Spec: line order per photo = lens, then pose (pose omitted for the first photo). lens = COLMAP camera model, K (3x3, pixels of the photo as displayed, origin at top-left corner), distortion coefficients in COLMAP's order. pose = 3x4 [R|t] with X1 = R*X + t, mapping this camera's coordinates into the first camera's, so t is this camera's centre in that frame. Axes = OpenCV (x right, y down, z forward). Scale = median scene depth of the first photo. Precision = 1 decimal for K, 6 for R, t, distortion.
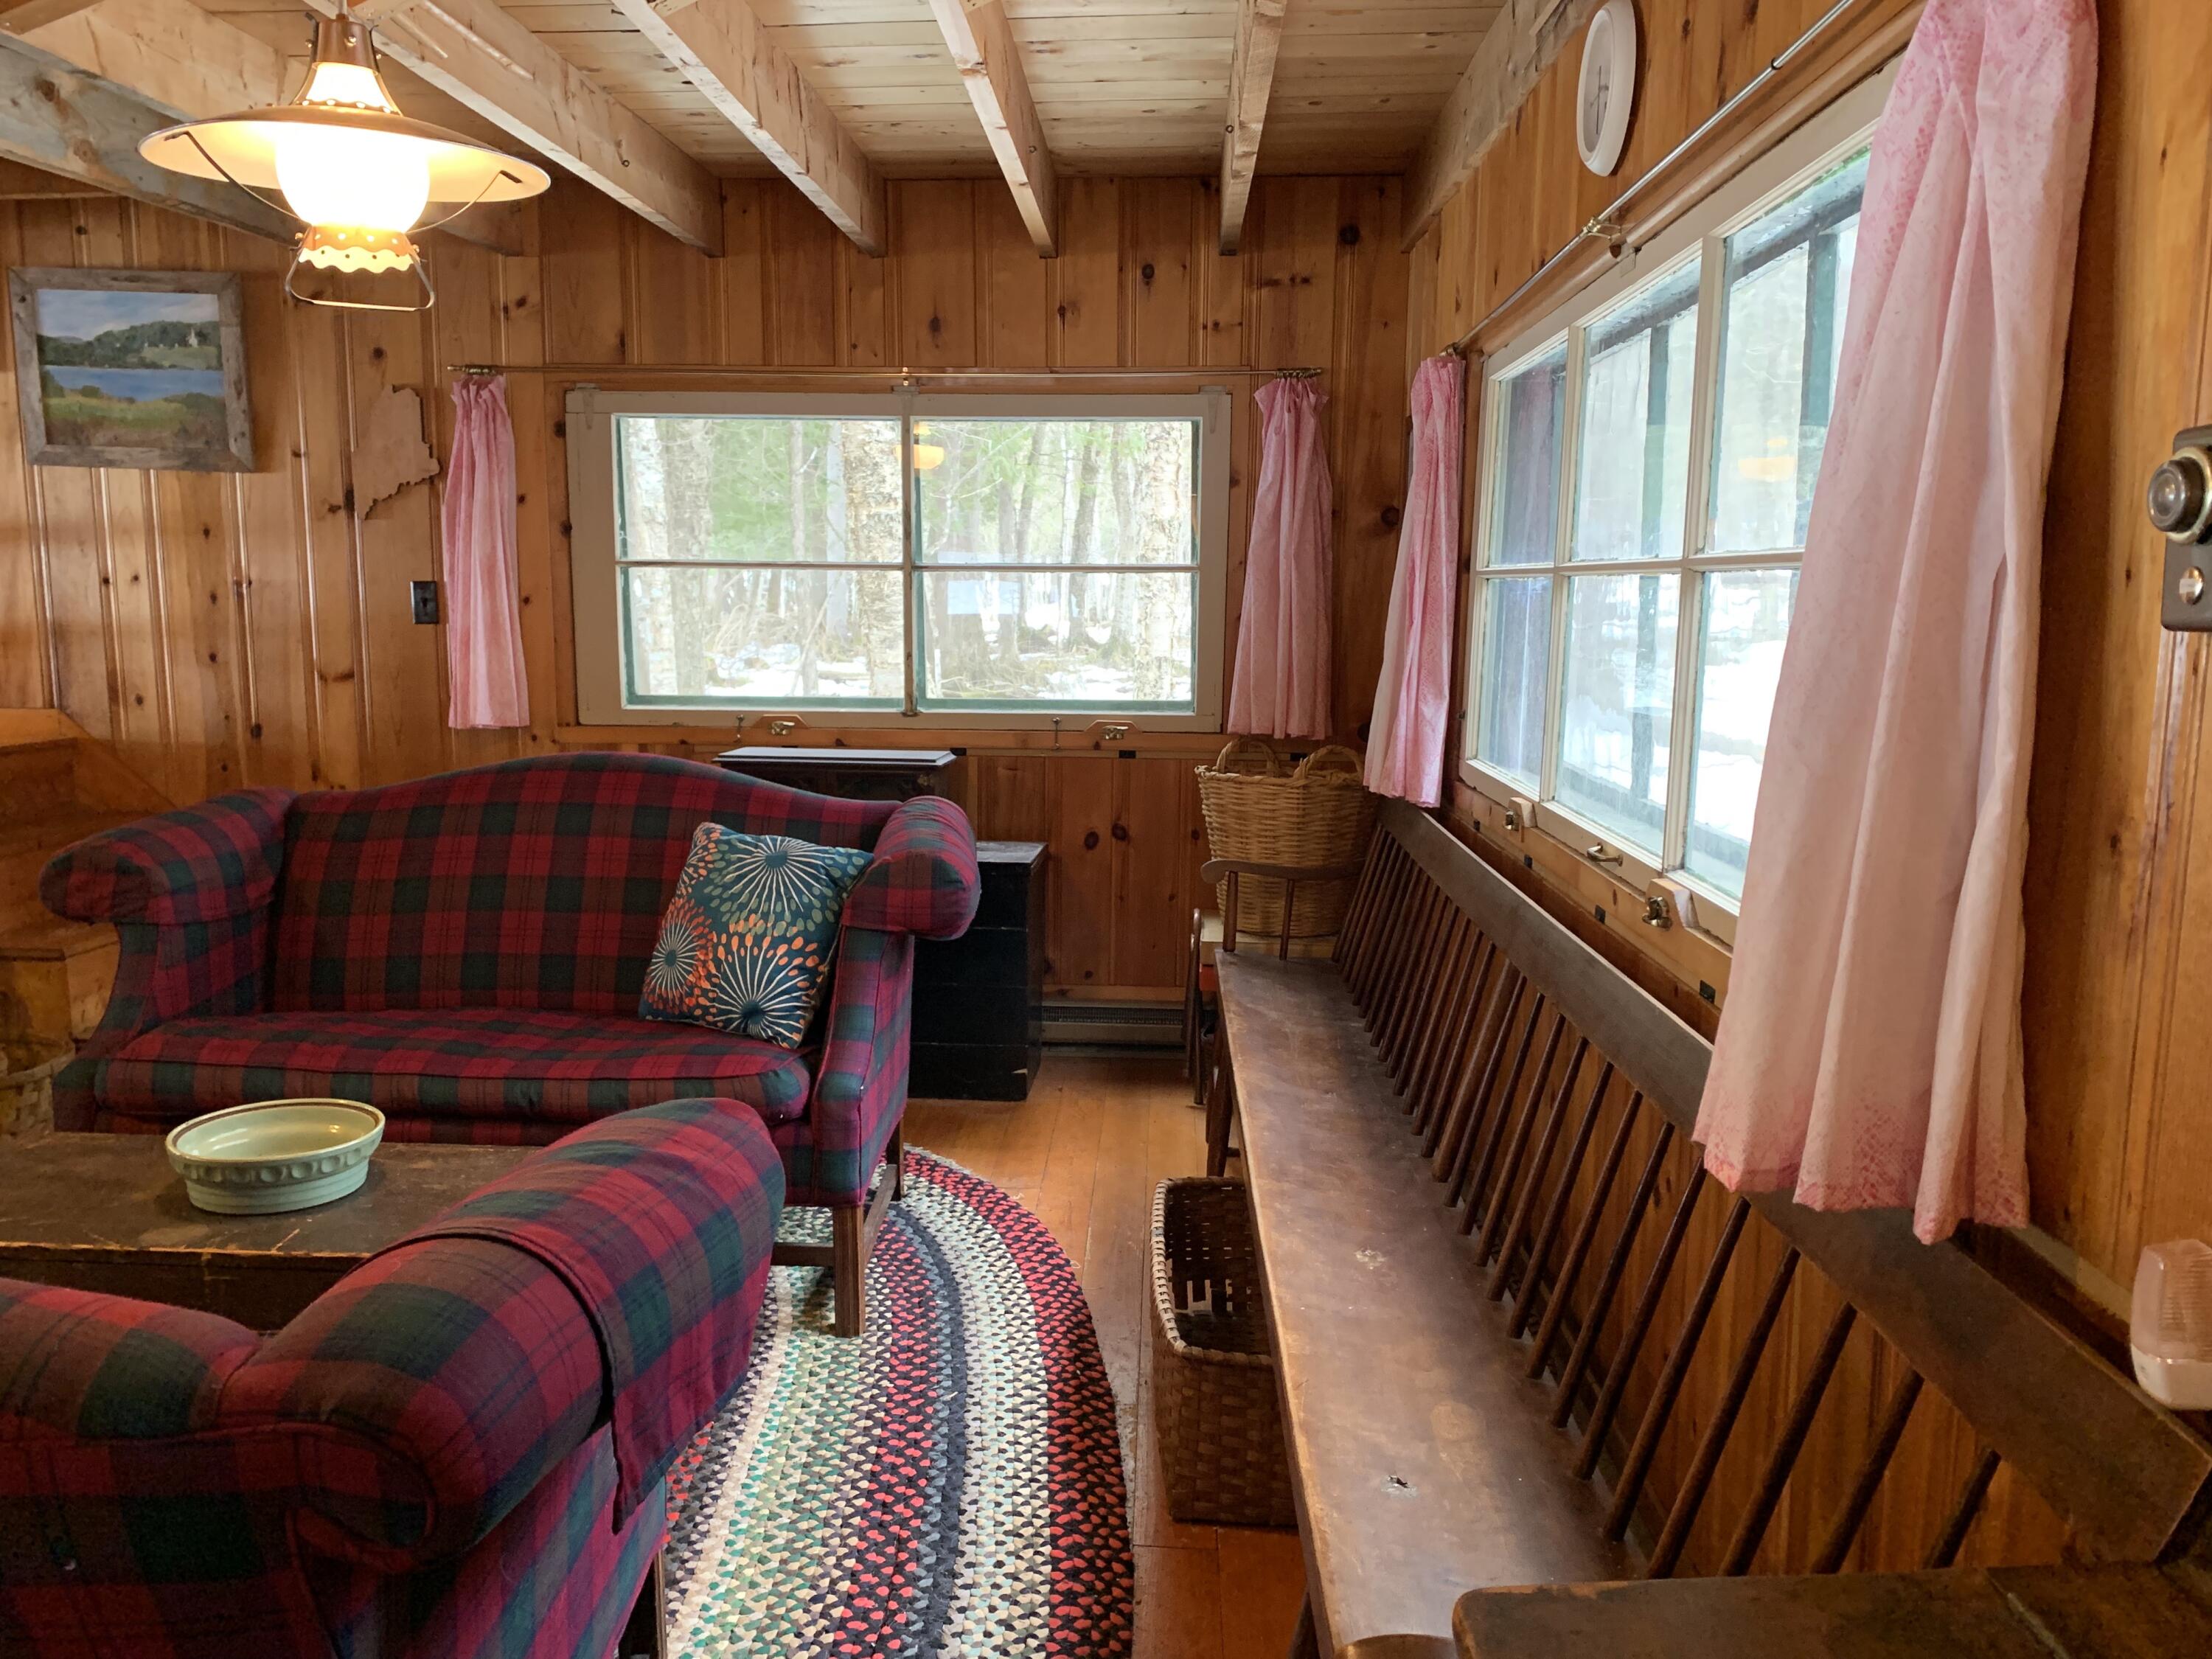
lens RADIAL K [[1671.3, 0, 1106.0], [0, 1671.3, 810.5], [0, 0, 1]] dist [0.102496, -0.119564]
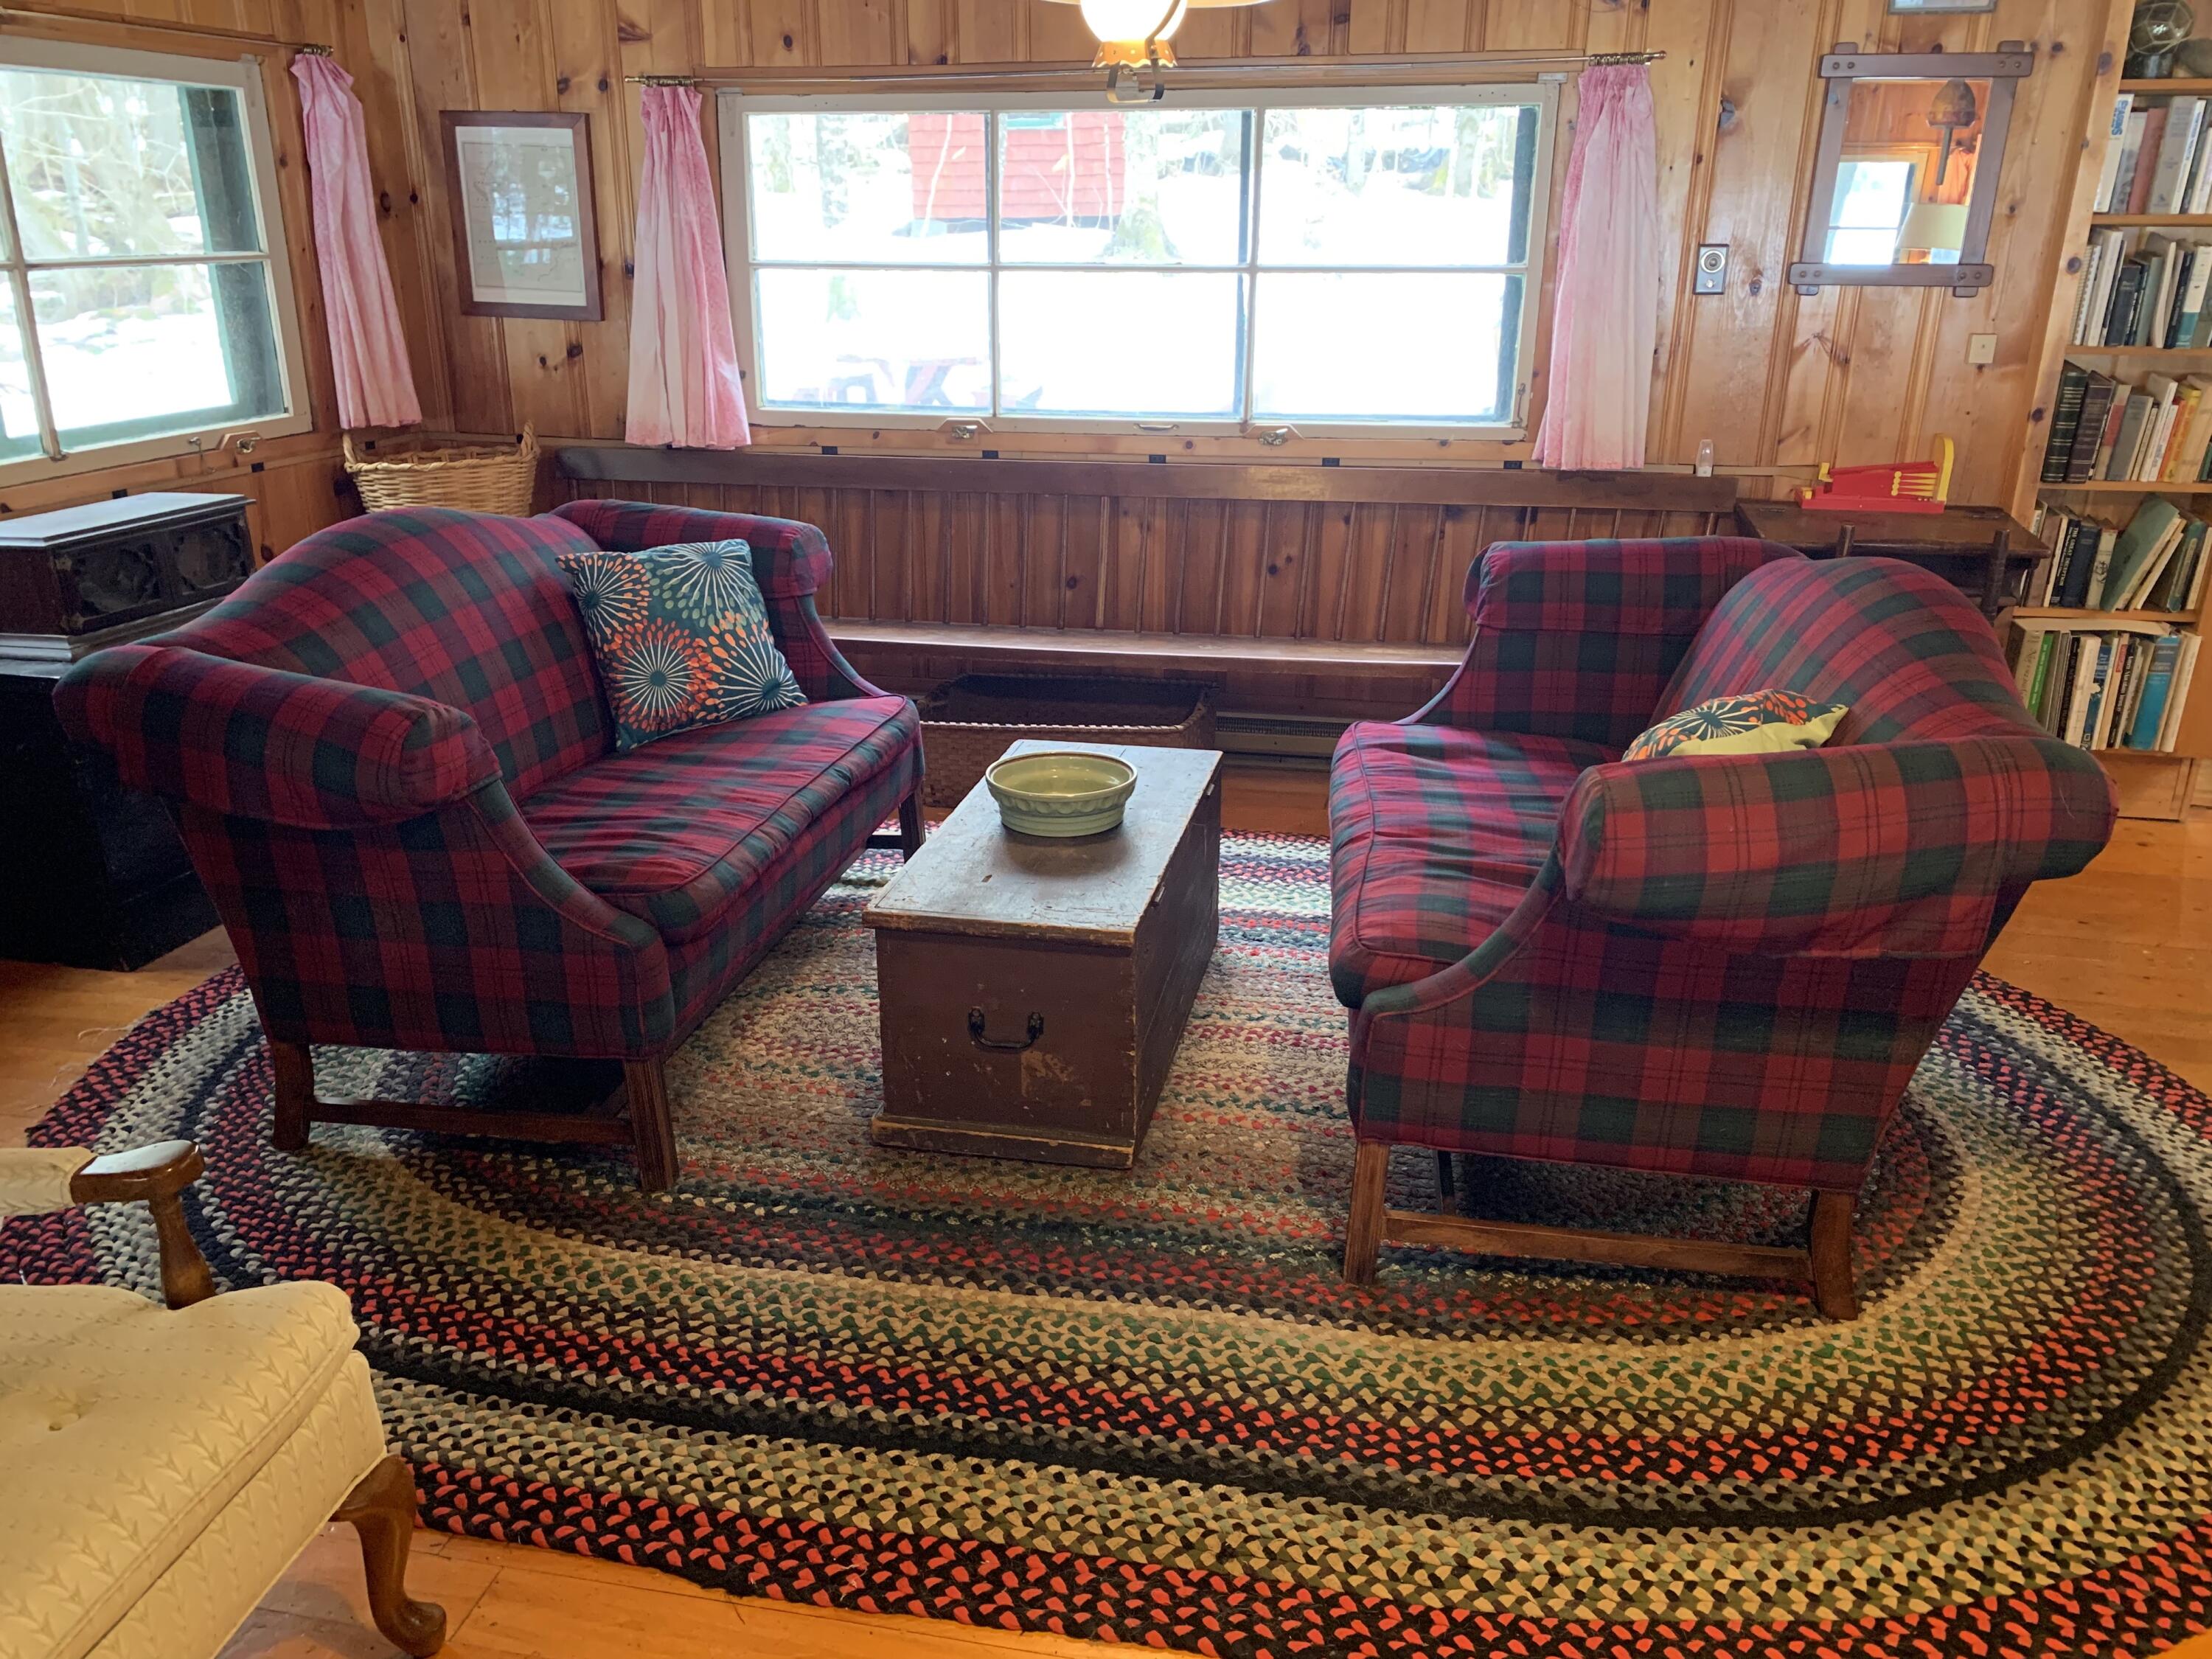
lens RADIAL K [[1692.1, 0, 1095.9], [0, 1692.1, 810.8], [0, 0, 1]] dist [0.057094, -0.069752]
pose [[0.166912, -0.332973, 0.928046, -1.233438], [0.130394, 0.940437, 0.313968, -0.132553], [-0.977312, 0.068606, 0.200388, 0.534459]]
